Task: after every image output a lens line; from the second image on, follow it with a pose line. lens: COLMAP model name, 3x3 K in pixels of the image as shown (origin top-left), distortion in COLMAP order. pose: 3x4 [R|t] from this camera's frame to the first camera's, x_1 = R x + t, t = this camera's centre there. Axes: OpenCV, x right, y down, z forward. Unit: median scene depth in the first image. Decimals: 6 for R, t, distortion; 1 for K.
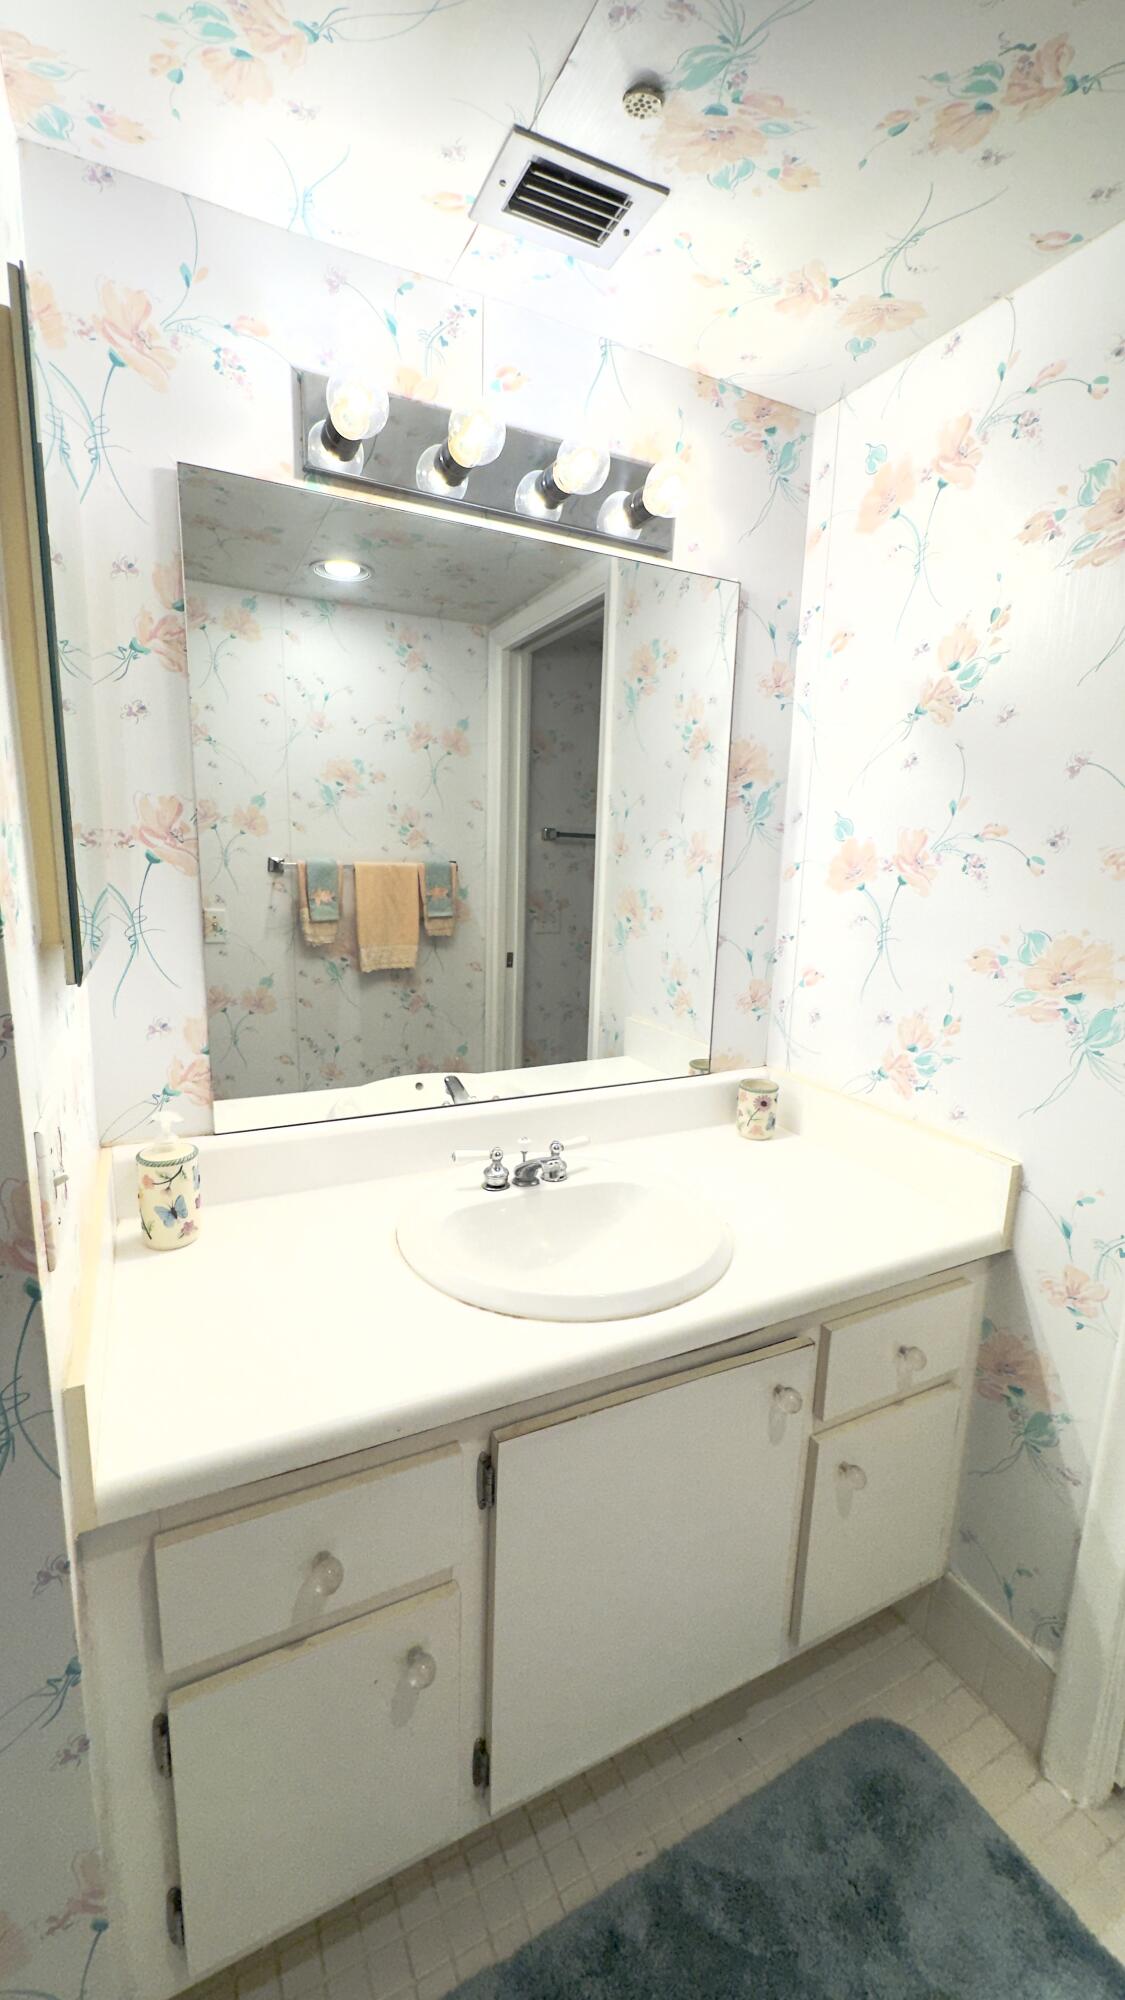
lens RADIAL K [[803.2, 0, 558.0], [0, 803.2, 1000.8], [0, 0, 1]] dist [-0.002978, -0.000181]
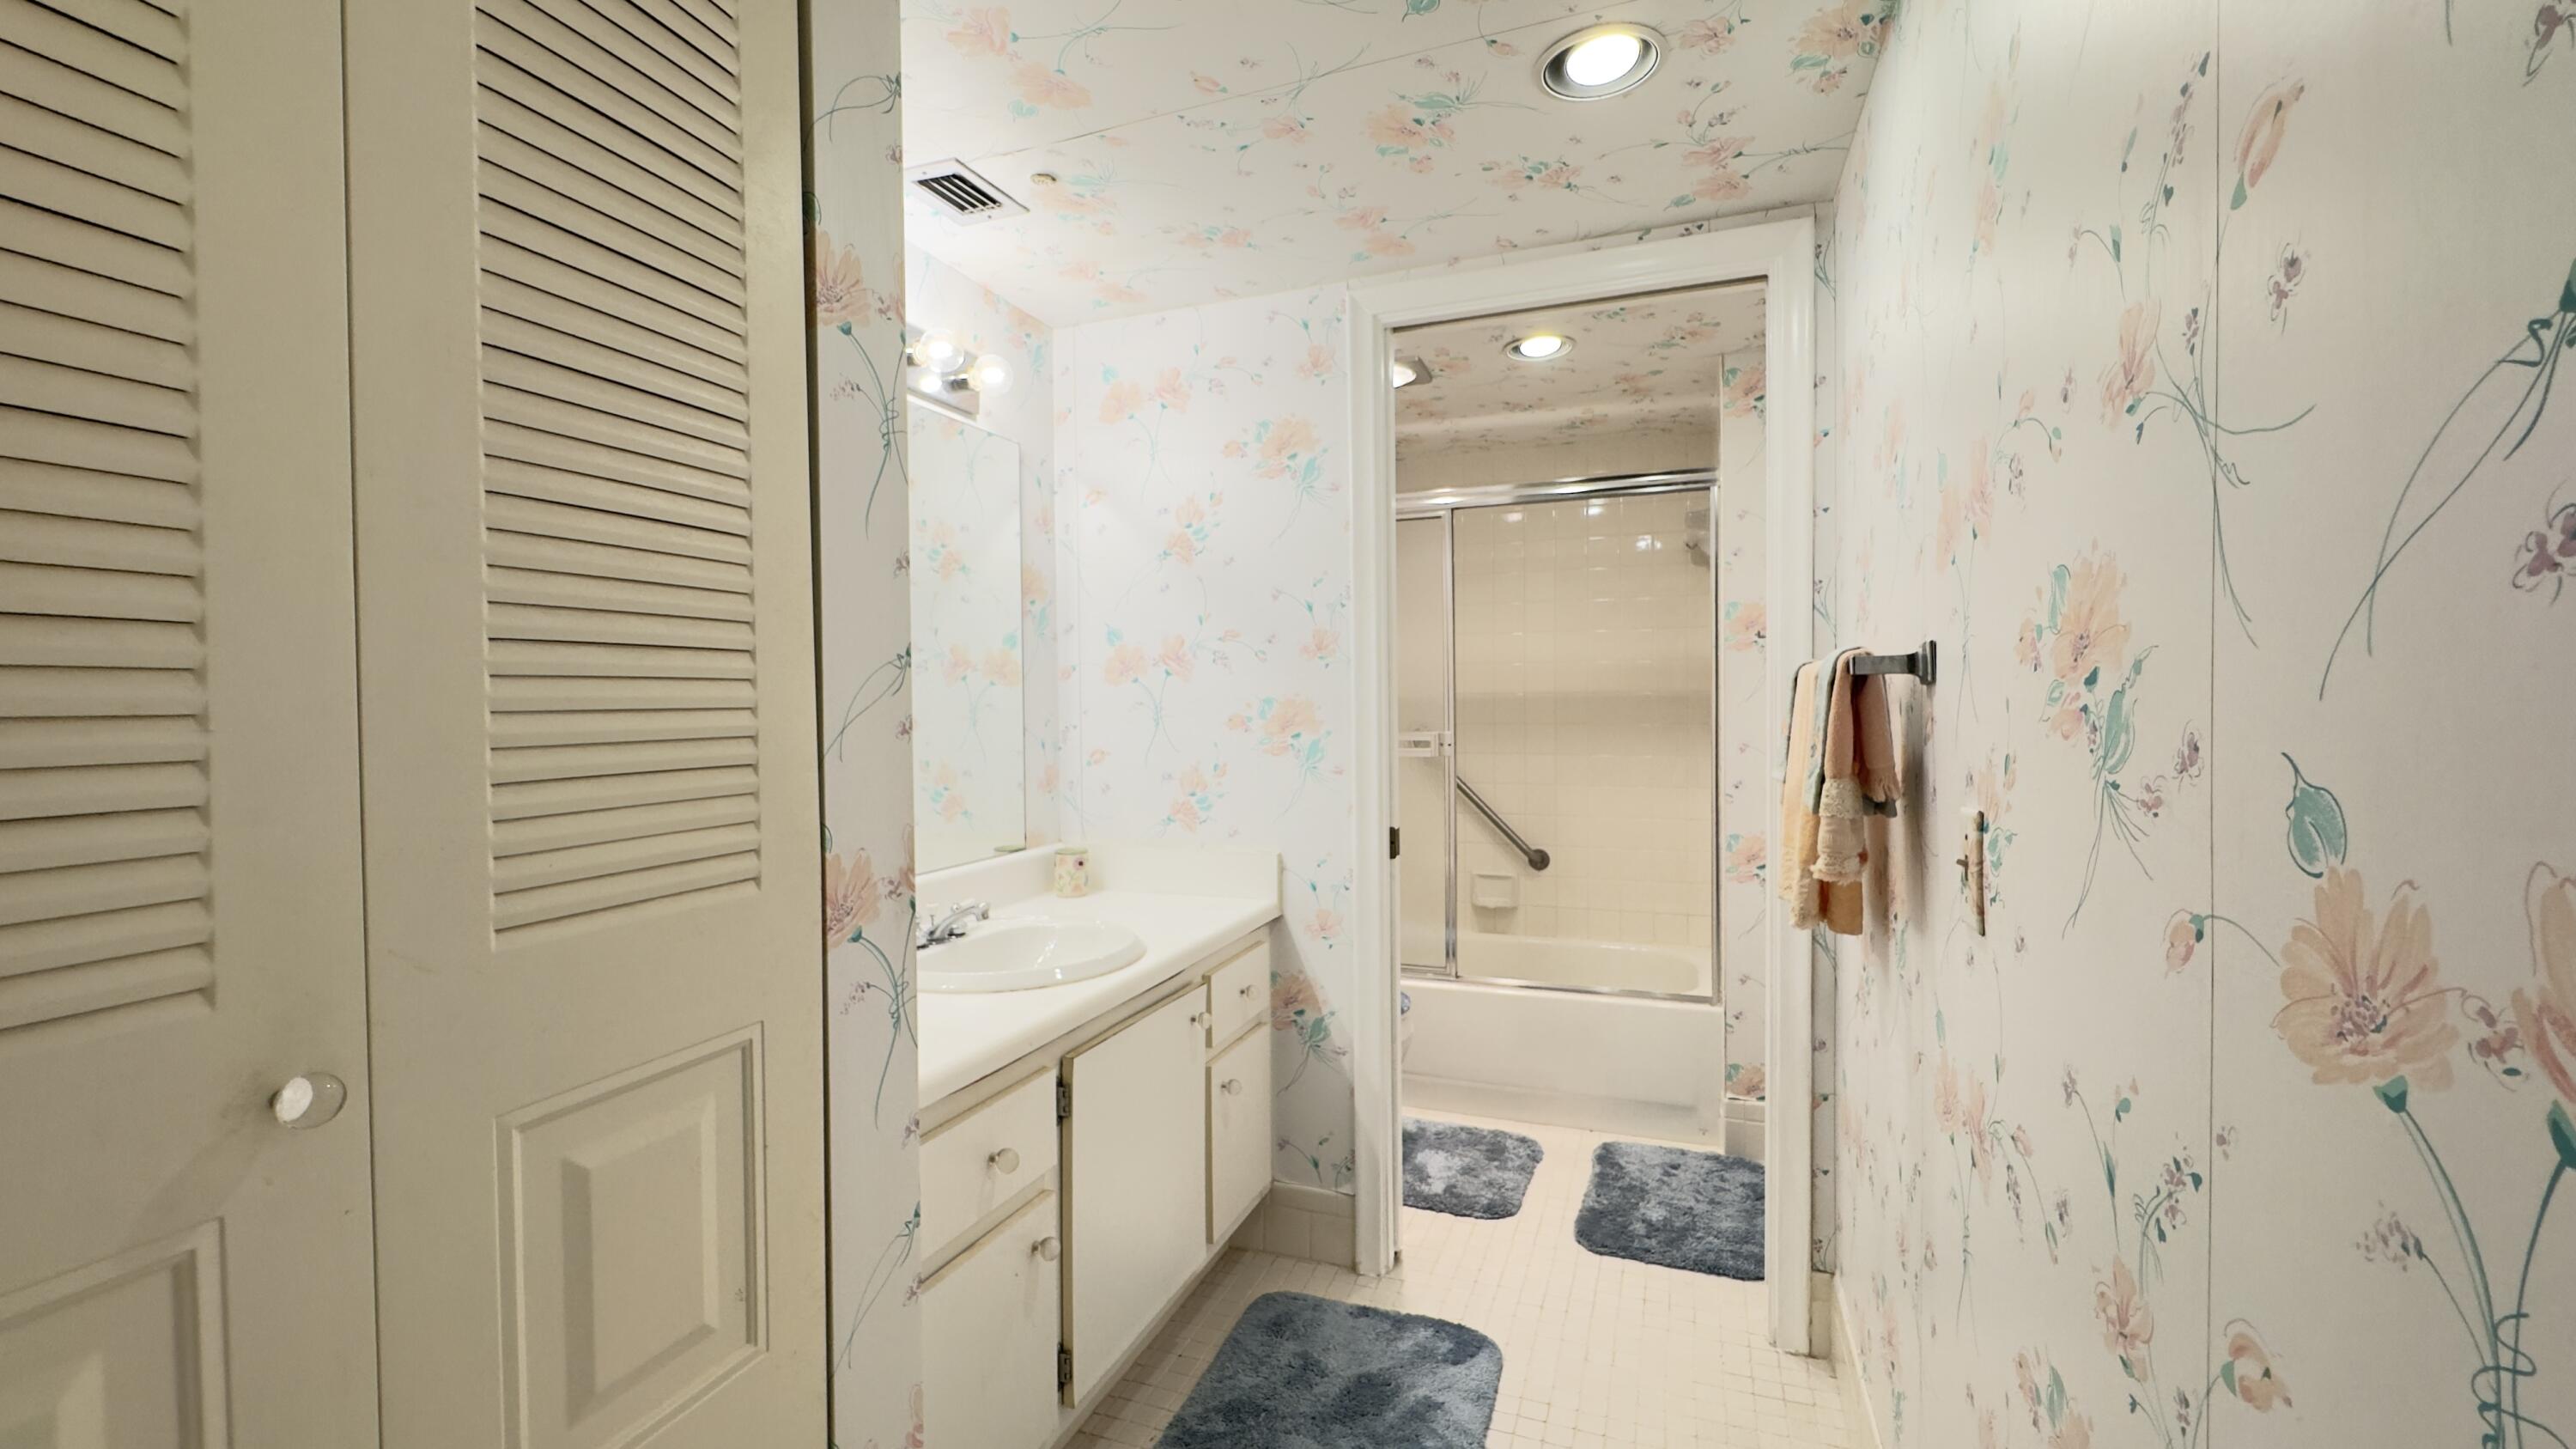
lens RADIAL K [[1034.6, 0, 1293.5], [0, 1034.6, 717.0], [0, 0, 1]] dist [-0.002978, -0.000181]
pose [[0.729943, -0.042548, 0.682182, -0.660595], [0.157415, 0.981696, -0.107206, 0.156324], [-0.665134, 0.185640, 0.723280, -0.422936]]
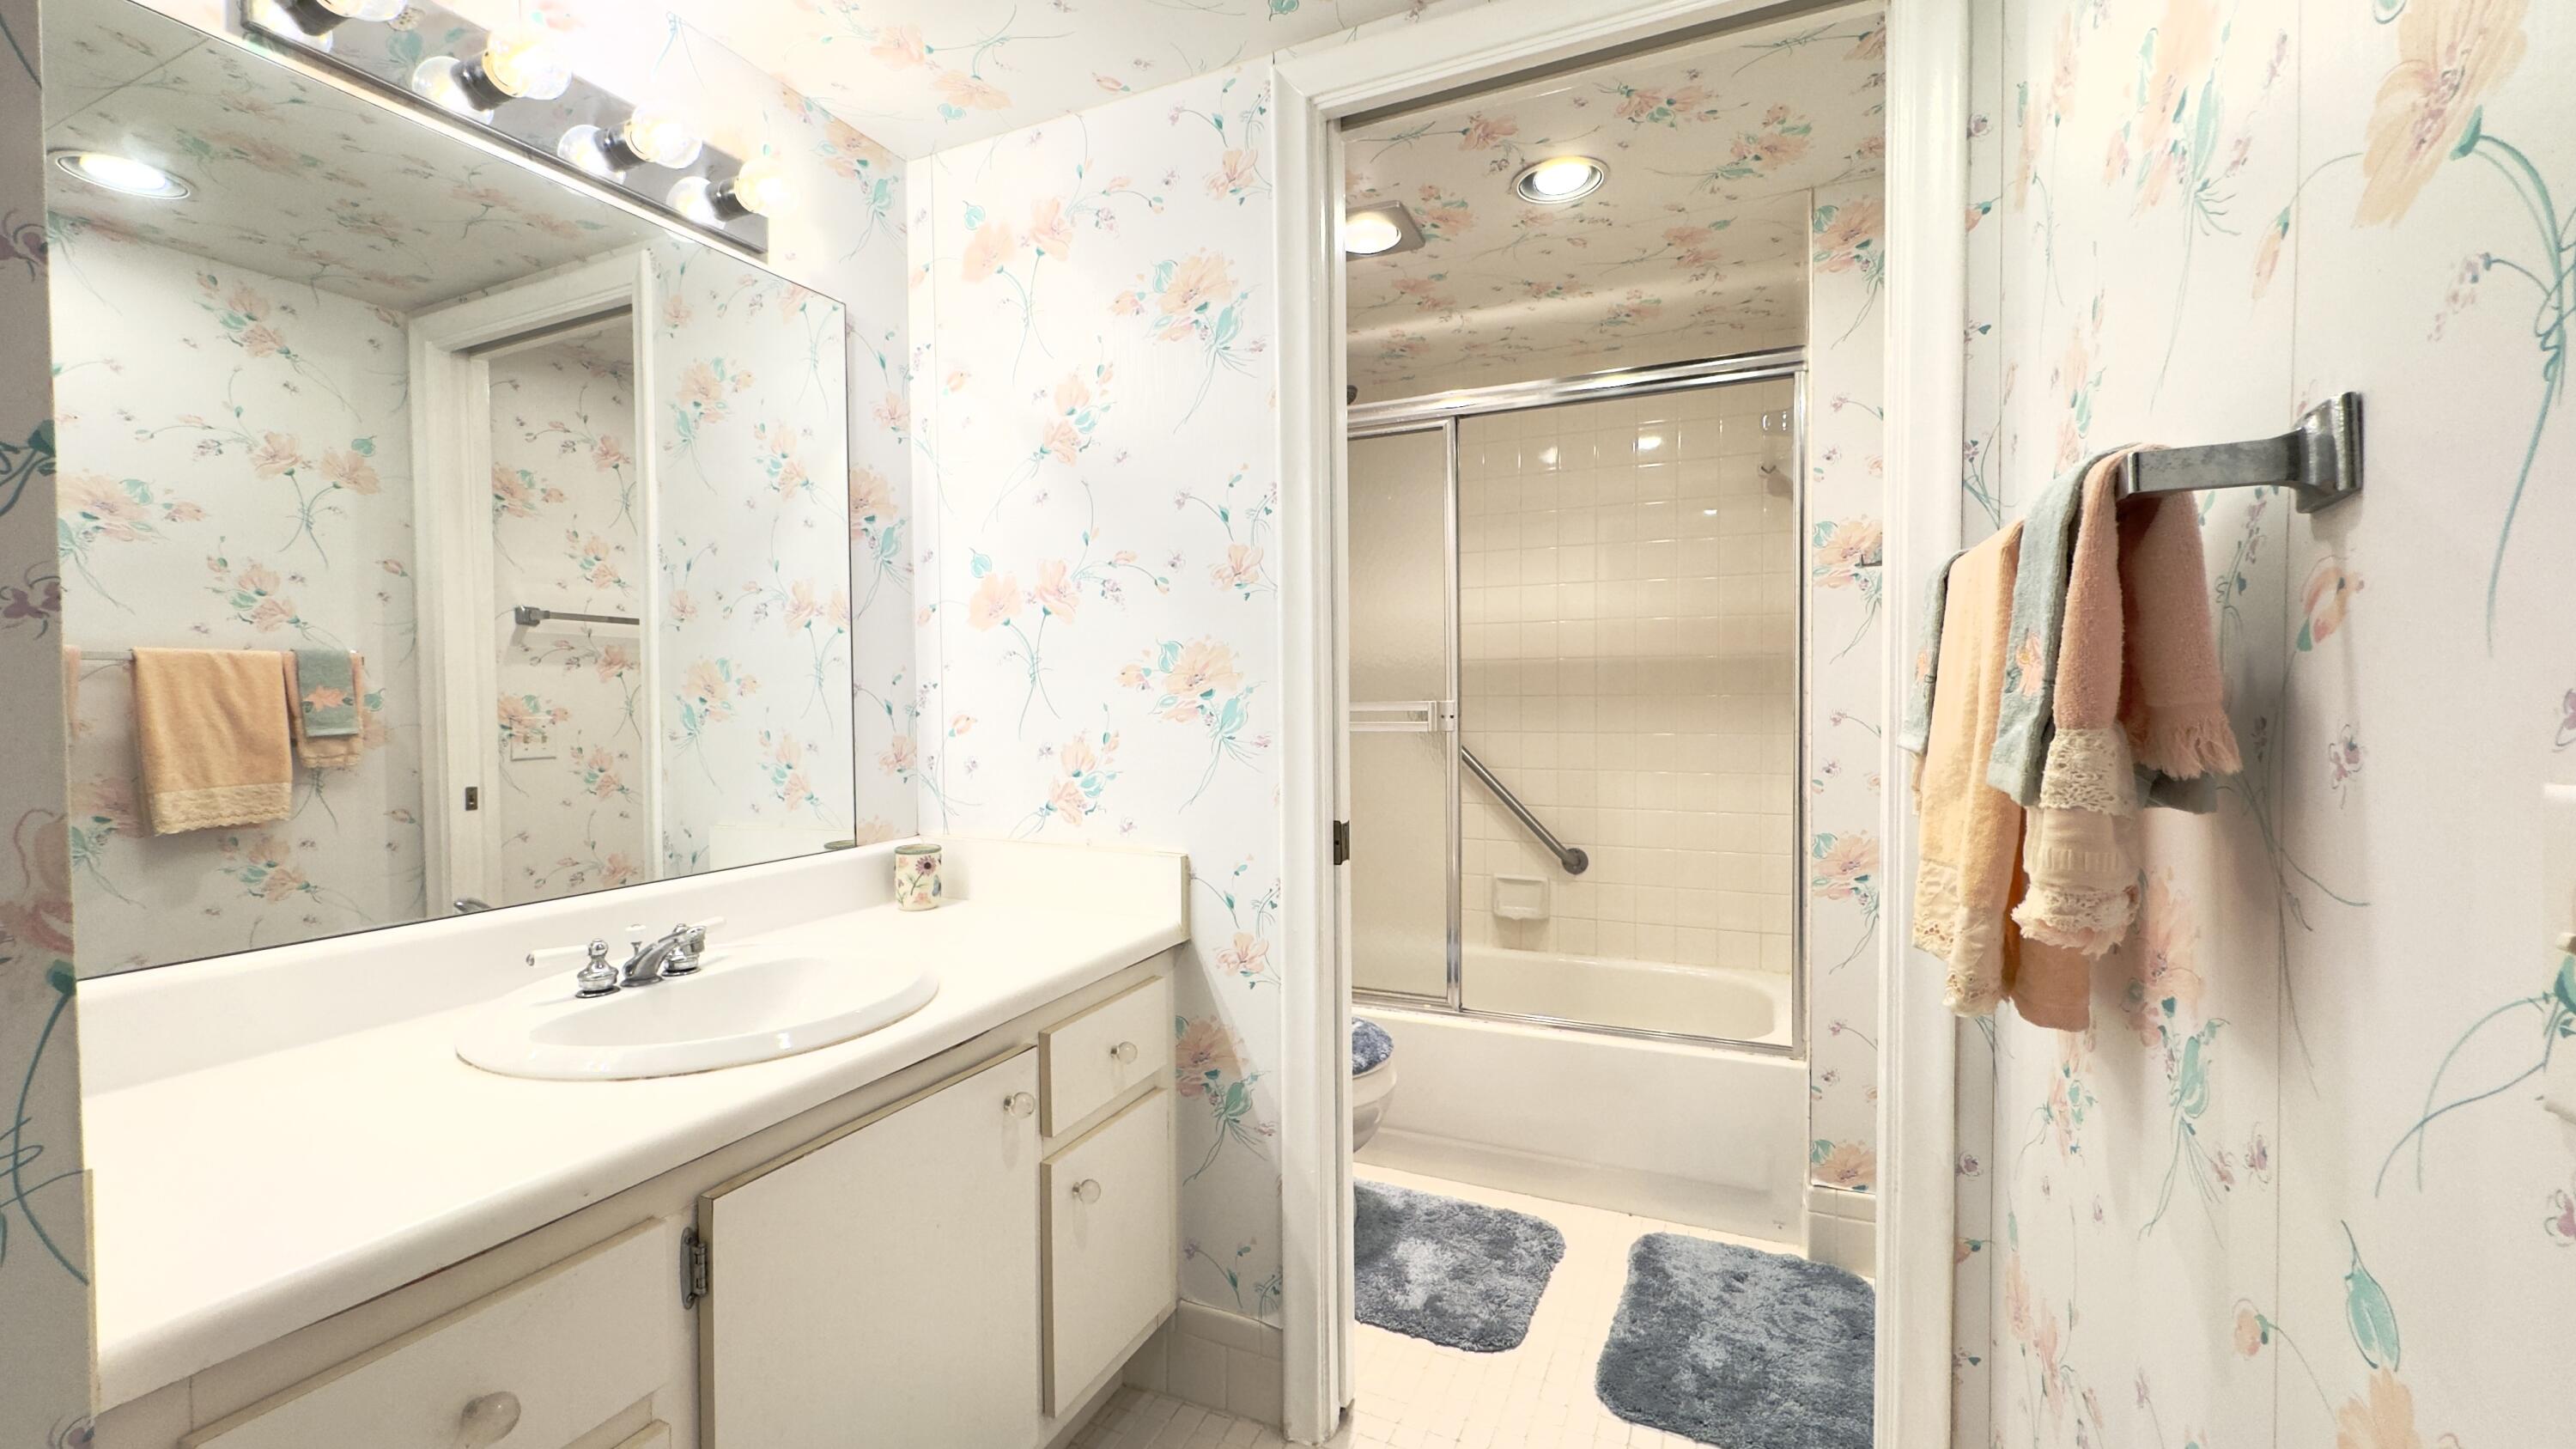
lens RADIAL K [[1034.6, 0, 1292.3], [0, 1034.6, 719.3], [0, 0, 1]] dist [-0.002978, -0.000181]
pose [[0.772025, -0.048310, 0.633754, -0.178917], [0.148841, 0.983123, -0.106372, 0.182409], [-0.617919, 0.176450, 0.766186, -0.180874]]
